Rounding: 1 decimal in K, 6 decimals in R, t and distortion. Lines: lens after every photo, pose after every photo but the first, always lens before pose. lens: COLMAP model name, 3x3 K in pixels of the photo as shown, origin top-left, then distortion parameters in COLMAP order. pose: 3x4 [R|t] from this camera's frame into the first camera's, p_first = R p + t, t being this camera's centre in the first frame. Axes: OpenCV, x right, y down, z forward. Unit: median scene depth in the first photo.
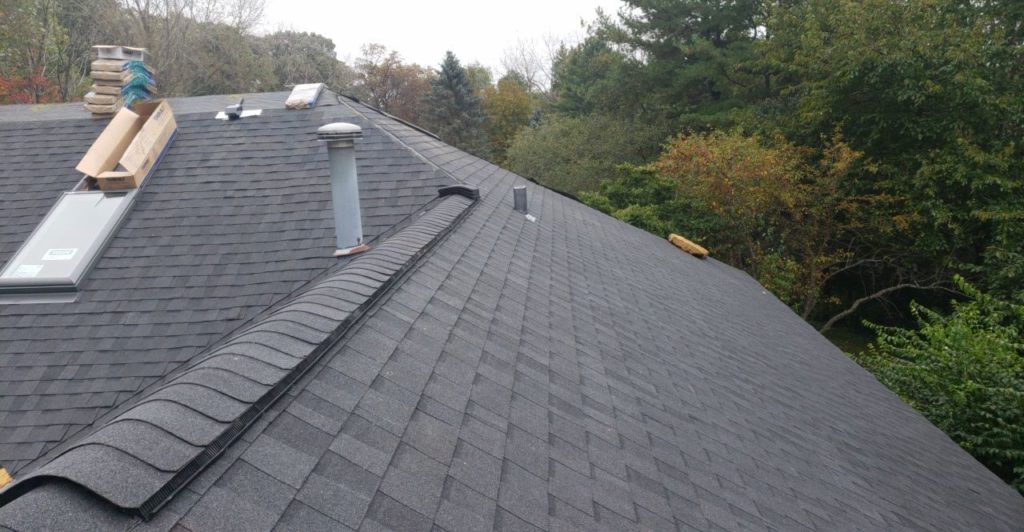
lens RADIAL K [[776.7, 0, 506.8], [0, 776.7, 261.2], [0, 0, 1]] dist [0.047284, -0.044446]
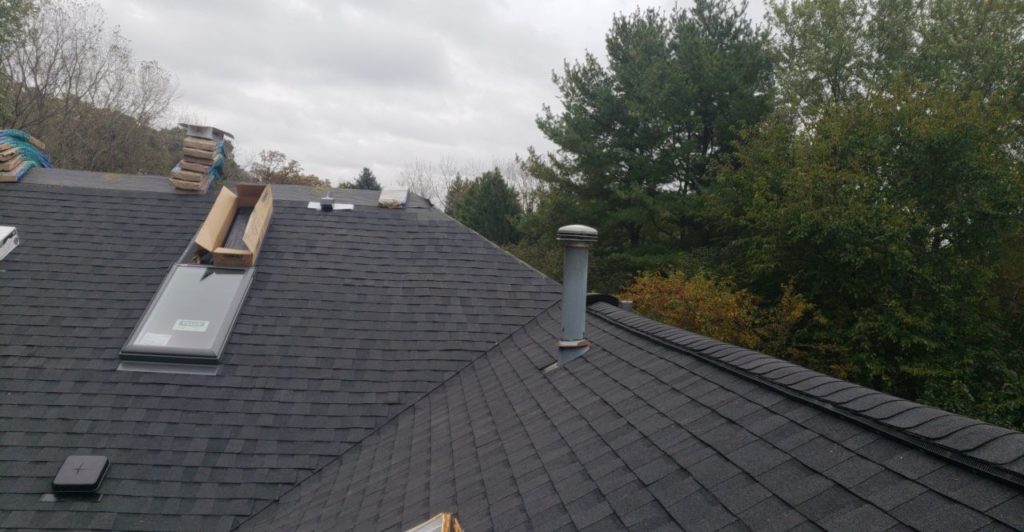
lens RADIAL K [[776.7, 0, 513.9], [0, 776.7, 271.4], [0, 0, 1]] dist [0.047284, -0.044446]
pose [[0.982278, 0.102076, 0.157198, -0.259362], [-0.077733, 0.985025, -0.153891, 0.033789], [-0.170553, 0.138944, 0.975503, -0.019916]]
